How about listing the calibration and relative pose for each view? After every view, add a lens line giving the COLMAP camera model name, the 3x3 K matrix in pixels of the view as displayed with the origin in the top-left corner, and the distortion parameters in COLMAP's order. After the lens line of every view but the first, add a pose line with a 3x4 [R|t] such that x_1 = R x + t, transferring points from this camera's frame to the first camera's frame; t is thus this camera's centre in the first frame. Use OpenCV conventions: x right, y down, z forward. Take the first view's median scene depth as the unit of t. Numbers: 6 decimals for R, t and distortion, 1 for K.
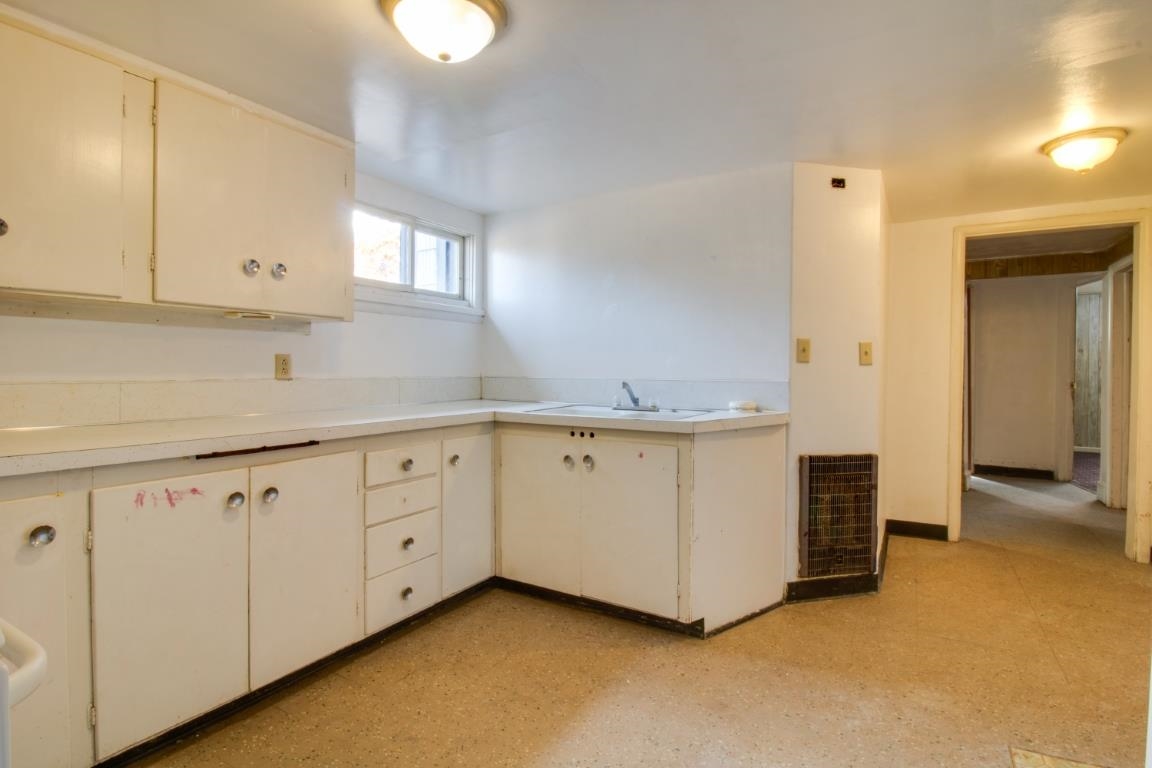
lens RADIAL K [[563.2, 0, 594.1], [0, 563.2, 371.6], [0, 0, 1]] dist [-0.002059, -0.009731]
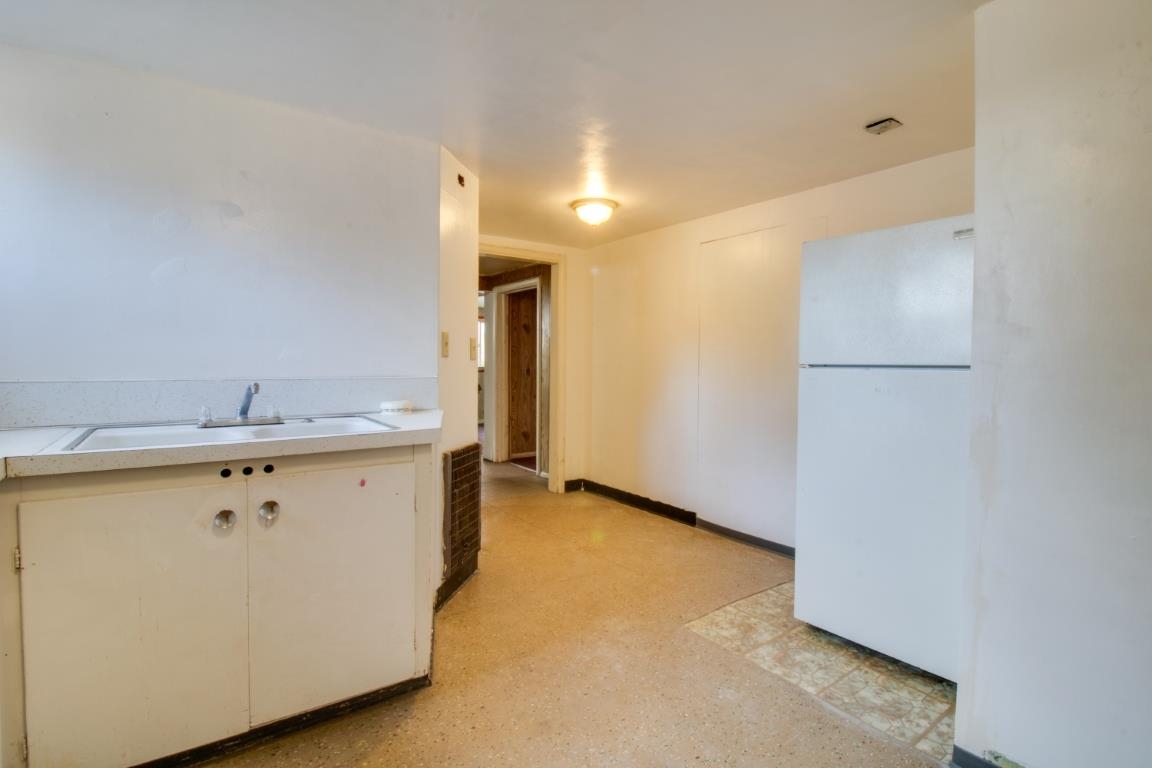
lens RADIAL K [[563.2, 0, 579.0], [0, 563.2, 373.7], [0, 0, 1]] dist [-0.002059, -0.009731]
pose [[0.408201, -0.021385, 0.912641, -0.416108], [0.007098, 0.999770, 0.020252, -0.004478], [-0.912864, -0.001789, 0.408259, 0.401092]]
